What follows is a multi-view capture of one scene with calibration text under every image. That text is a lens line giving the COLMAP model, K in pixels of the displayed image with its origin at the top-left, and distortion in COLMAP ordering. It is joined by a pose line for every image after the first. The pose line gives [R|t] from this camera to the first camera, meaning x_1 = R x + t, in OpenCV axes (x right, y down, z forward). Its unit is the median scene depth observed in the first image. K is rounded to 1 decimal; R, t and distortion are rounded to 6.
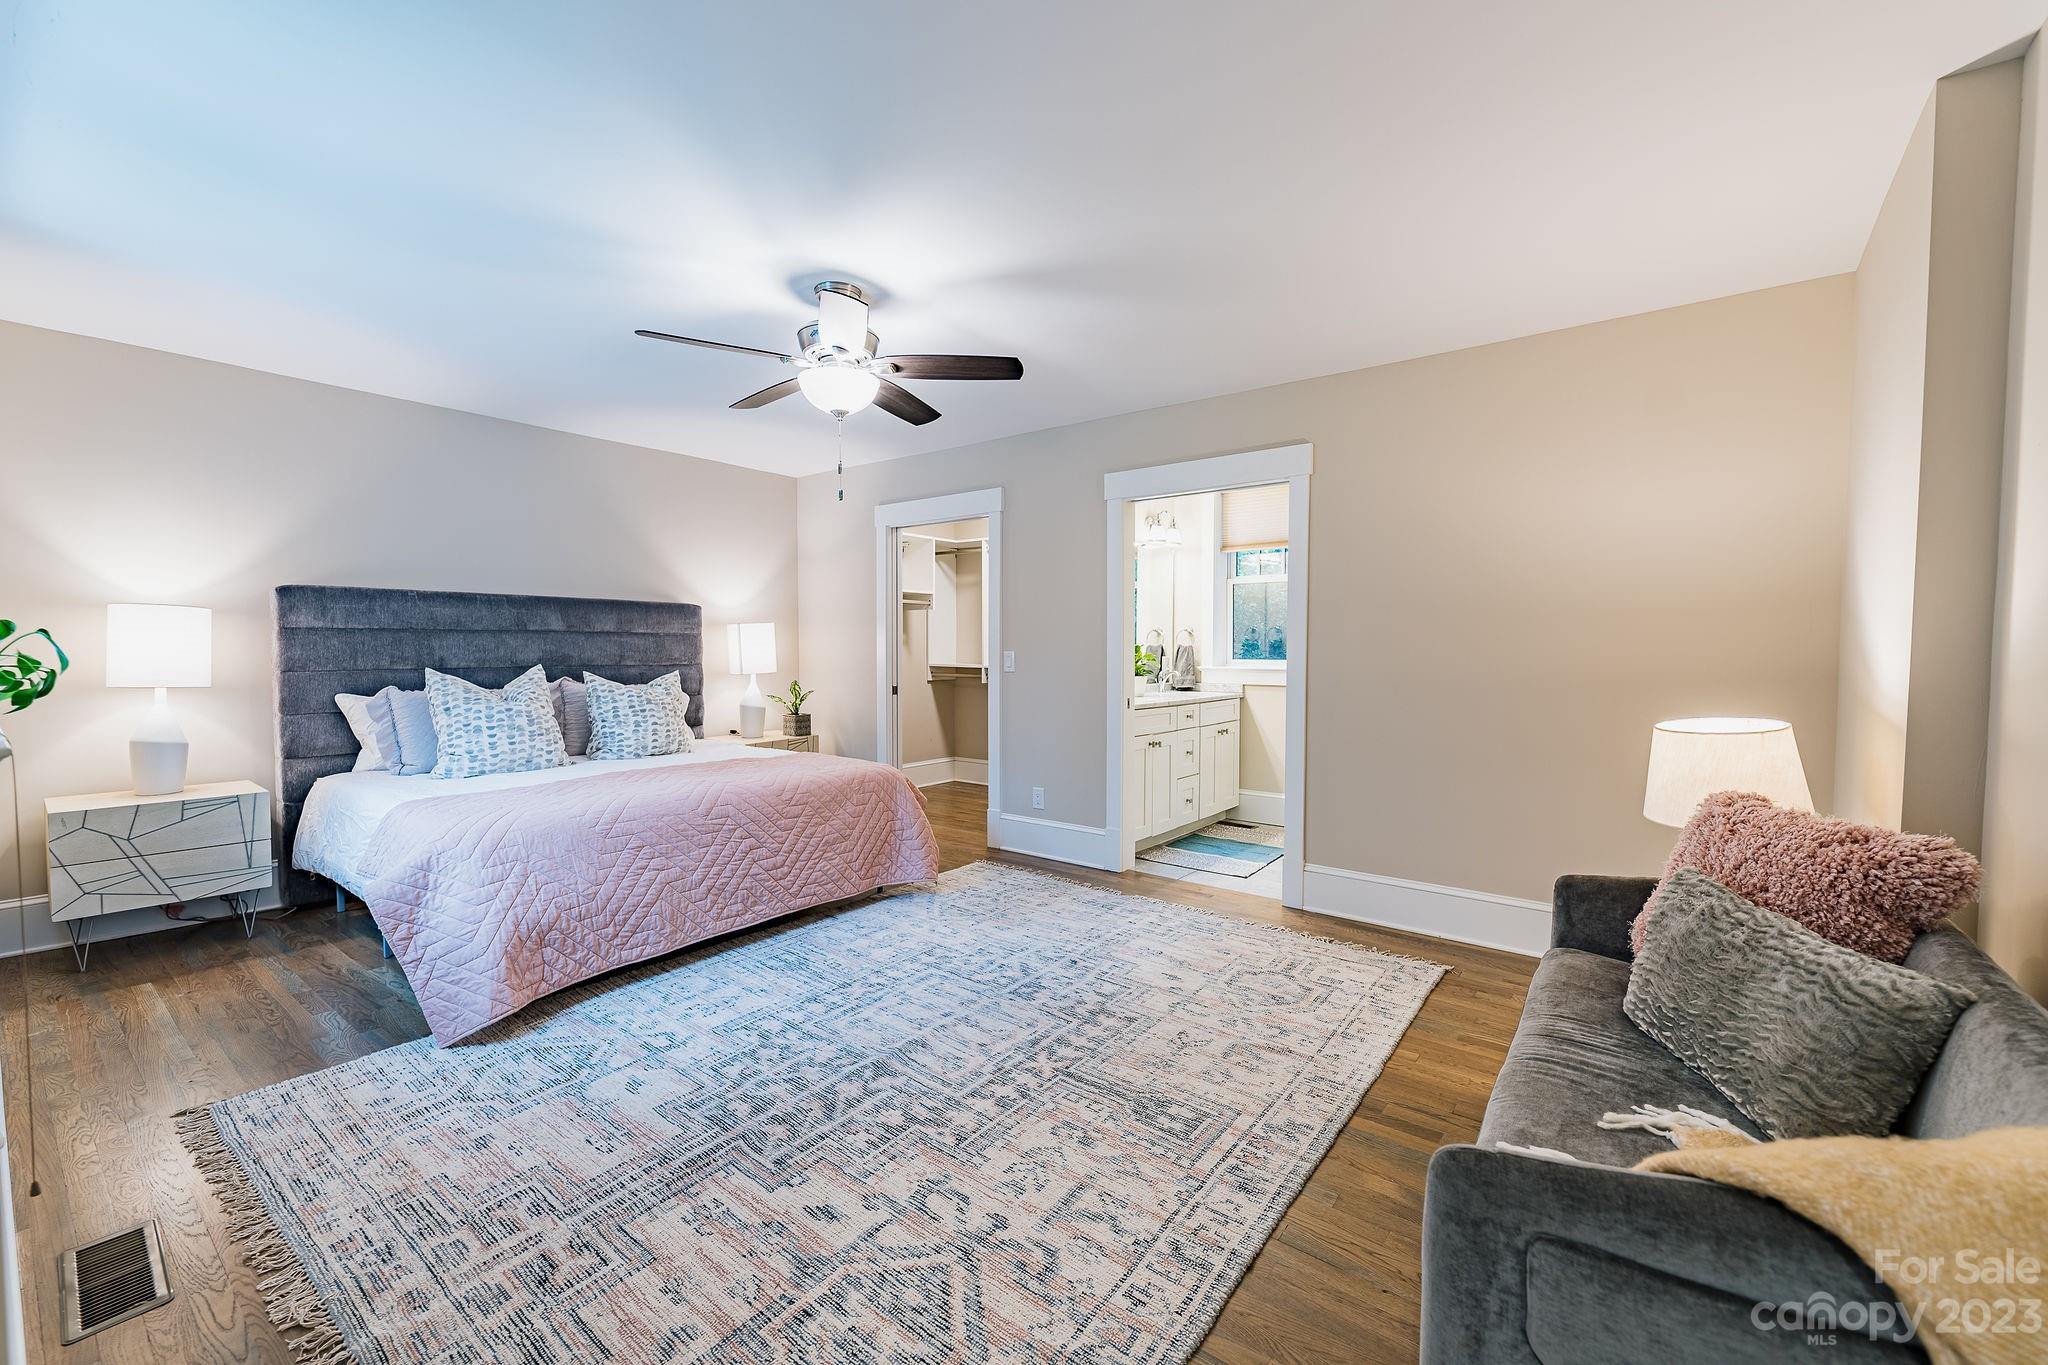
lens RADIAL K [[822.7, 0, 1021.5], [0, 822.7, 688.4], [0, 0, 1]] dist [0.005918, -0.003051]
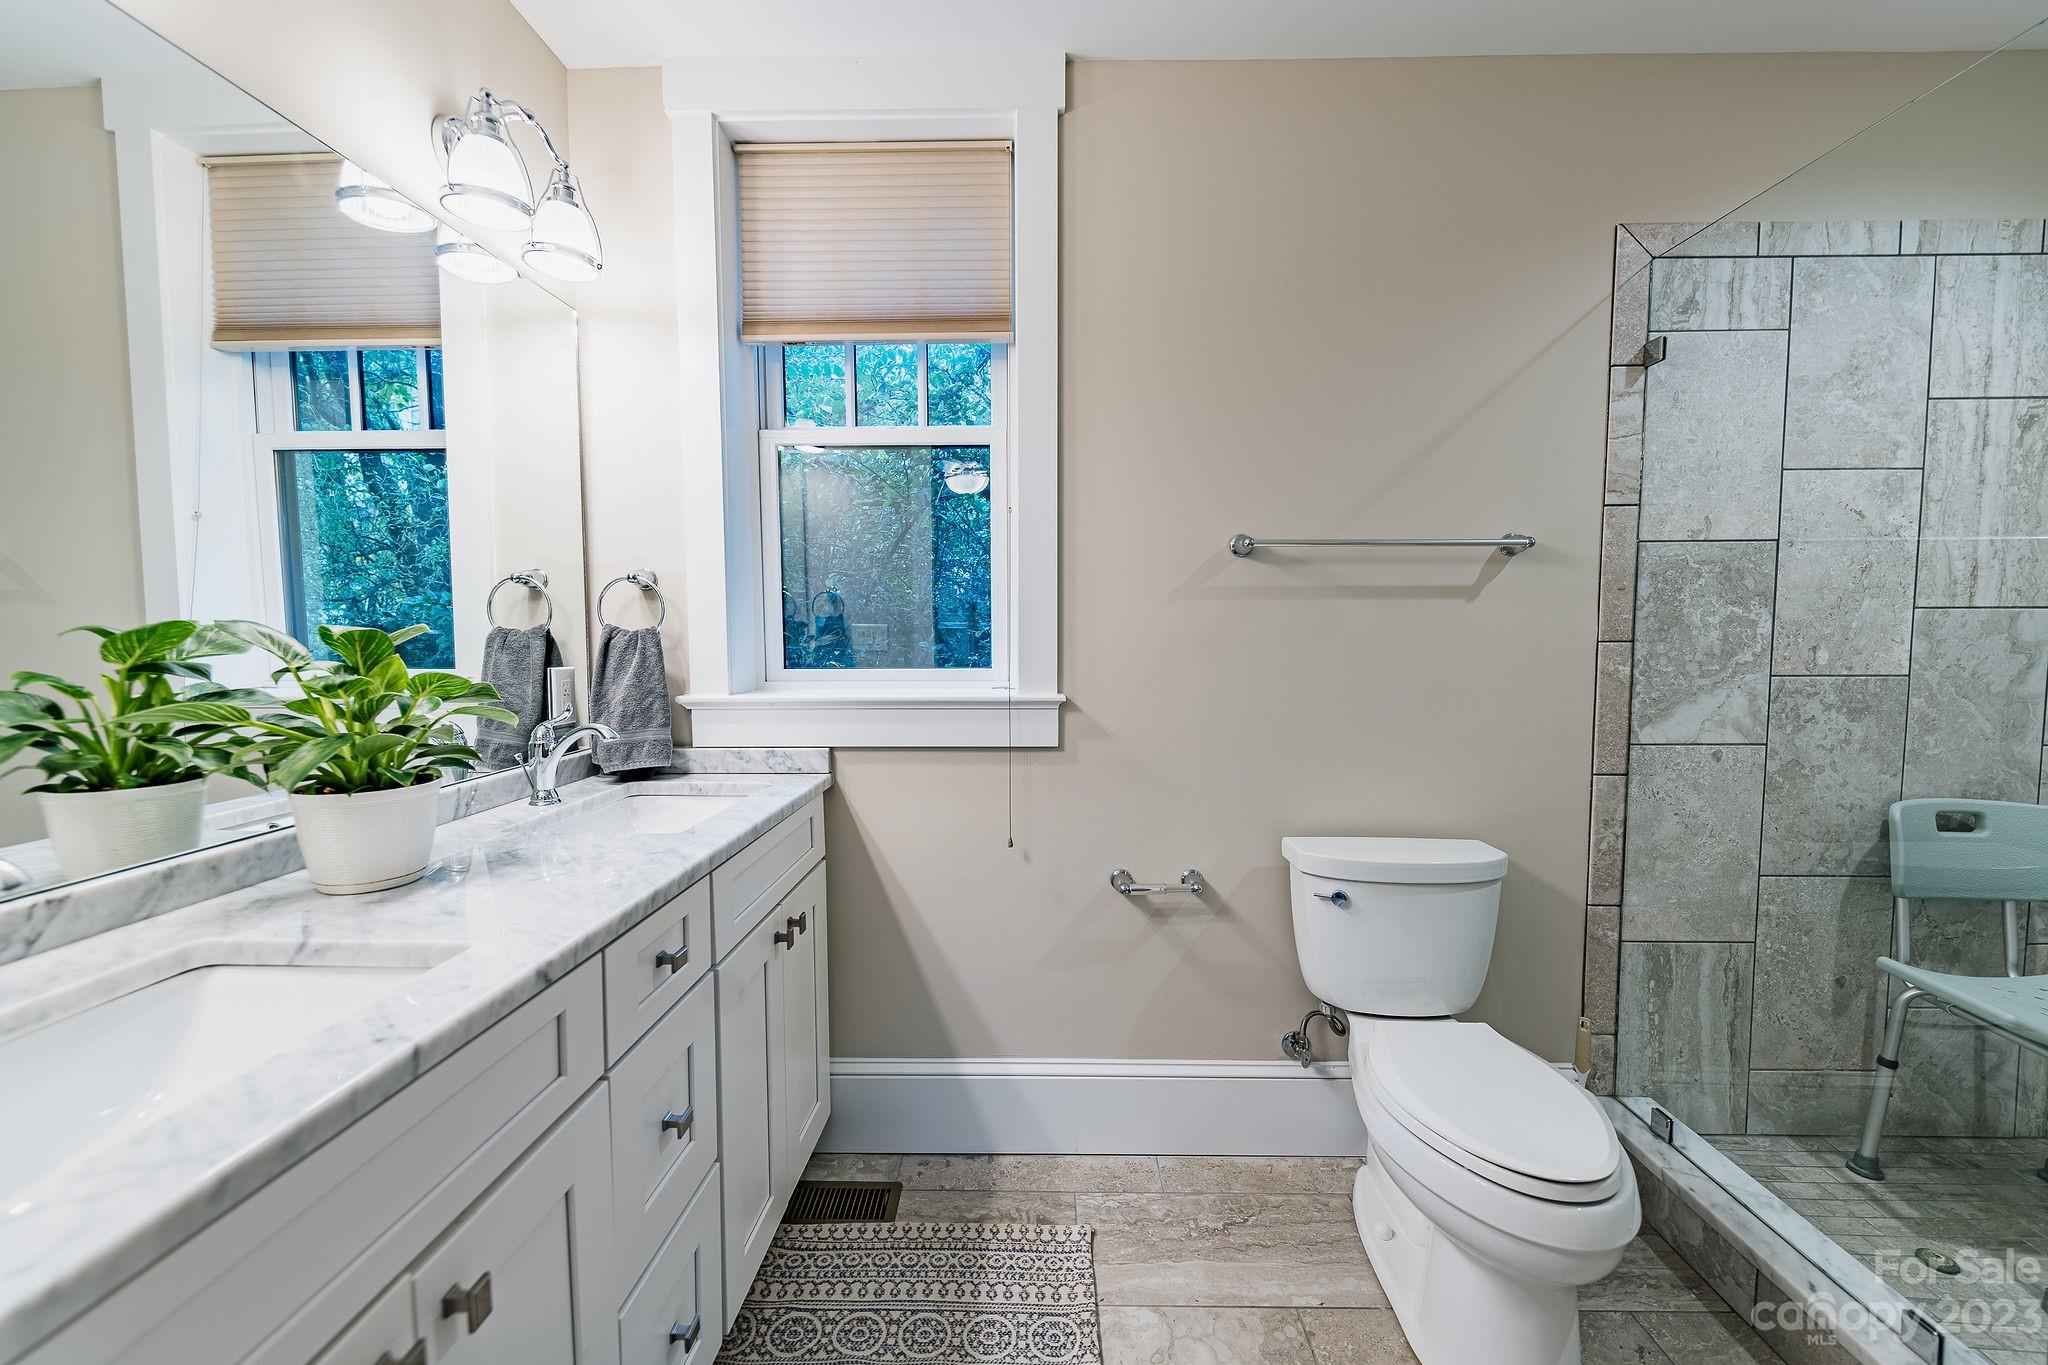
lens RADIAL K [[822.7, 0, 1025.7], [0, 822.7, 680.8], [0, 0, 1]] dist [0.005918, -0.003051]
pose [[0.802473, -0.041749, 0.595226, 0.190001], [0.036076, 0.999119, 0.021442, -0.048554], [-0.595597, 0.004266, 0.803272, 0.948315]]
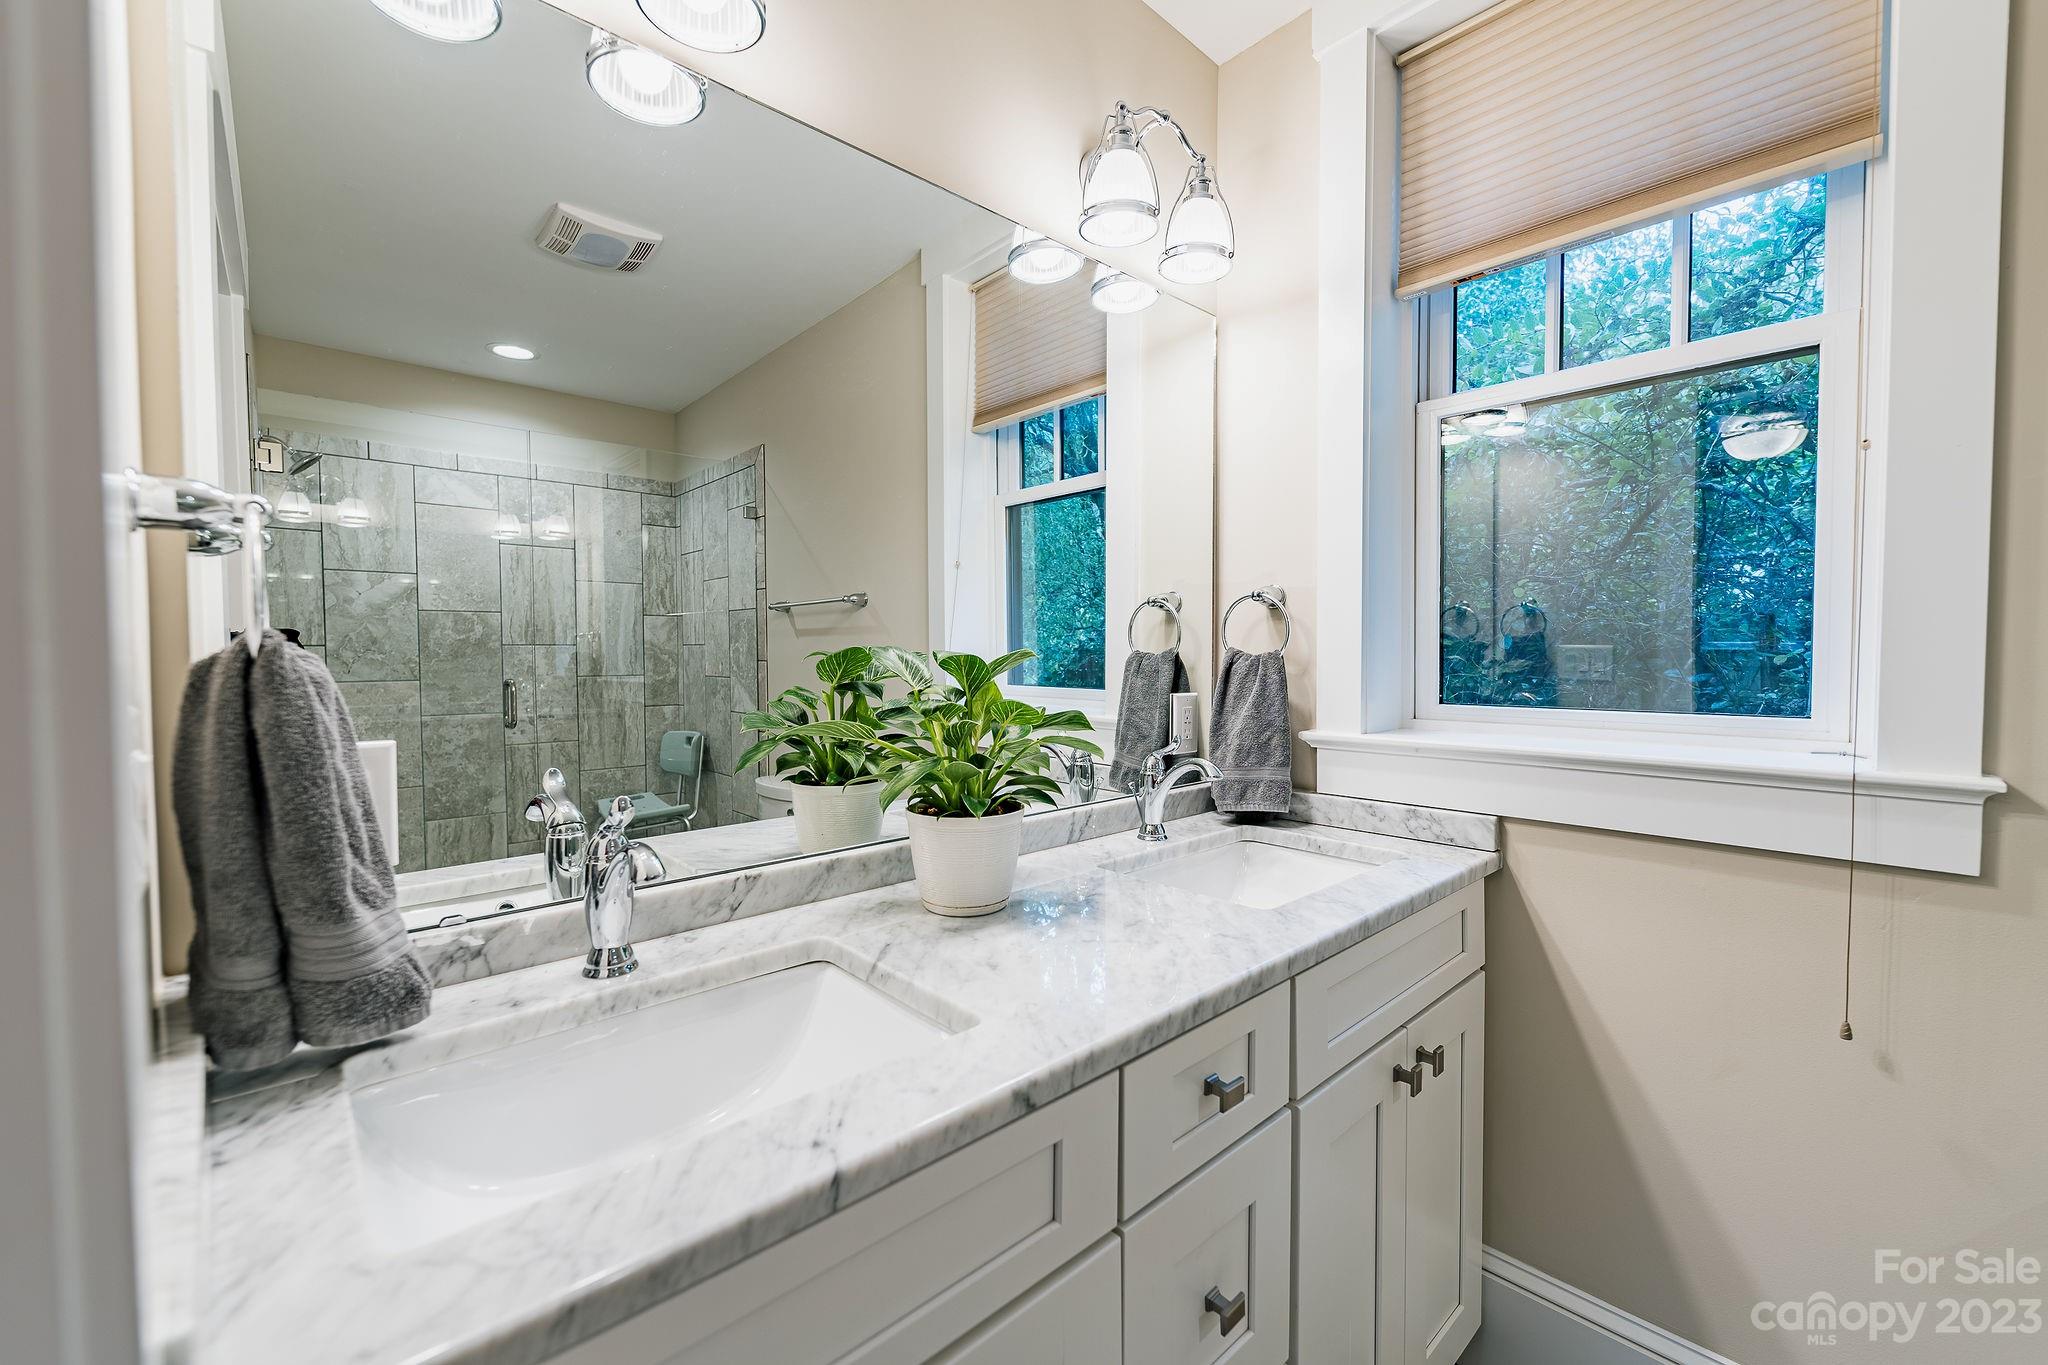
lens RADIAL K [[822.7, 0, 1023.1], [0, 822.7, 679.1], [0, 0, 1]] dist [0.005918, -0.003051]
pose [[0.987707, 0.000529, -0.156315, 0.235851], [-0.003650, 0.999800, -0.019677, -0.053647], [0.156273, 0.020006, 0.987511, 1.021399]]
